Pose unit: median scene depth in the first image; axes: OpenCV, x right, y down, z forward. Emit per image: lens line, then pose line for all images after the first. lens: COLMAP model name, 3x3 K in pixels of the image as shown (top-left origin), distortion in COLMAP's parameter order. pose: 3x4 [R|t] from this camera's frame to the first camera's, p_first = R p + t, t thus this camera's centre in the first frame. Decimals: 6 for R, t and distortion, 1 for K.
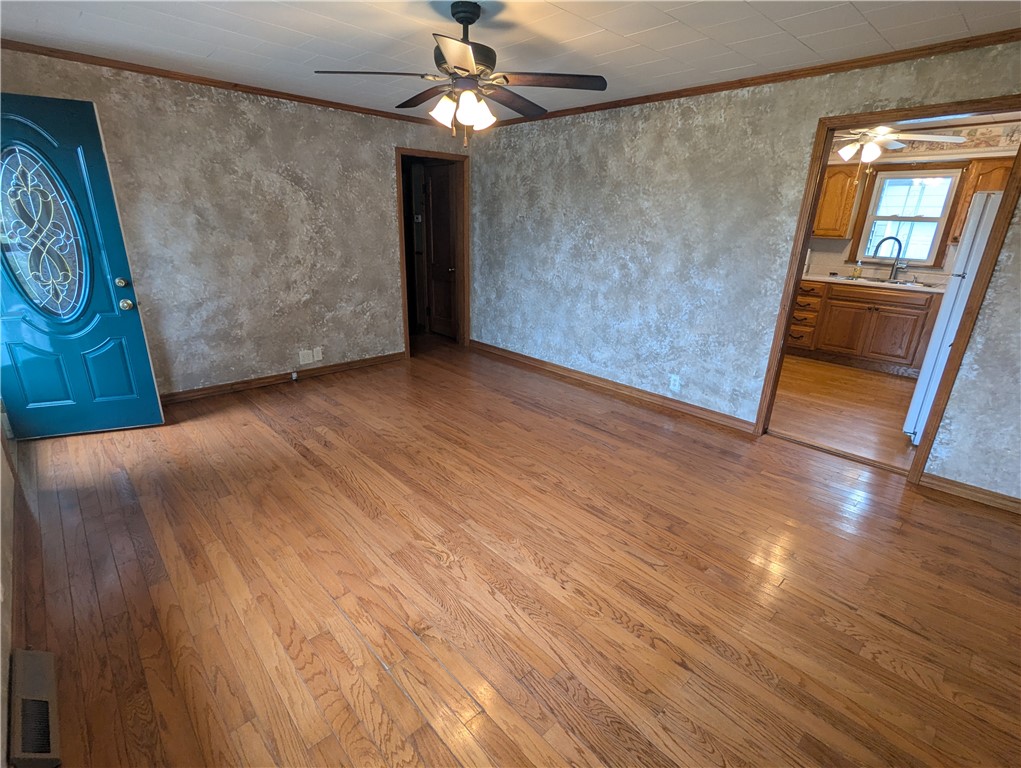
lens RADIAL K [[485.2, 0, 512.7], [0, 485.2, 381.1], [0, 0, 1]] dist [0.001091, -0.000047]
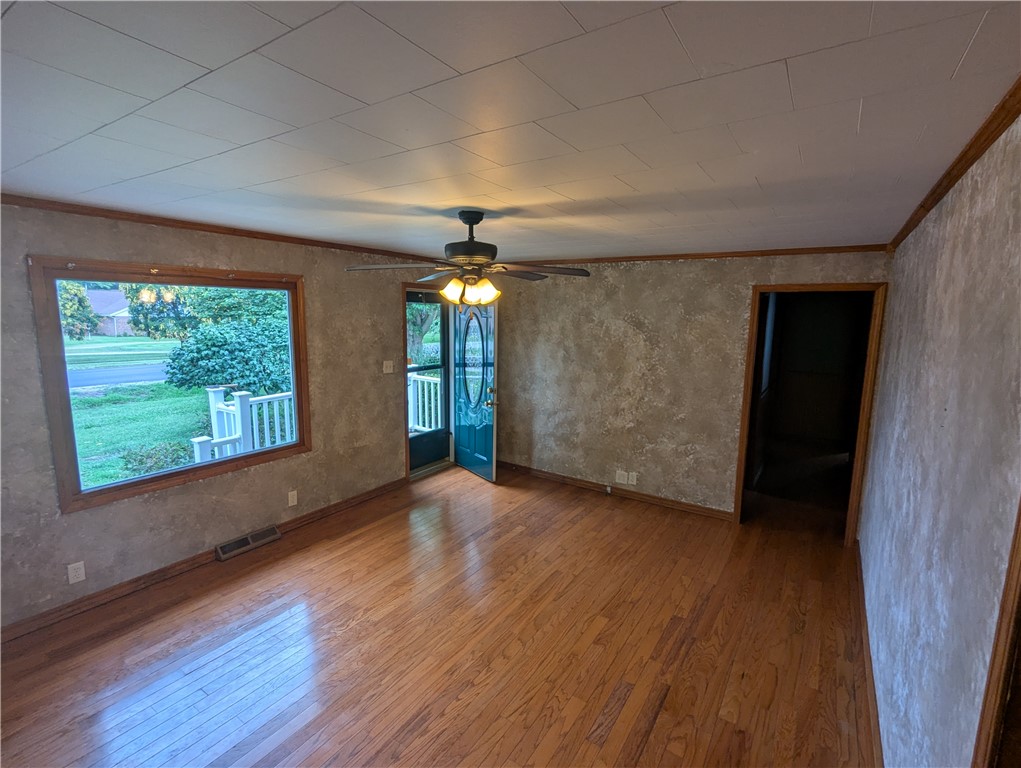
lens RADIAL K [[485.2, 0, 512.2], [0, 485.2, 384.2], [0, 0, 1]] dist [0.001091, -0.000047]
pose [[0.230615, 0.120822, -0.965515, 0.598220], [-0.320093, 0.946456, 0.041982, -0.236477], [0.918889, 0.299373, 0.256941, 0.479155]]
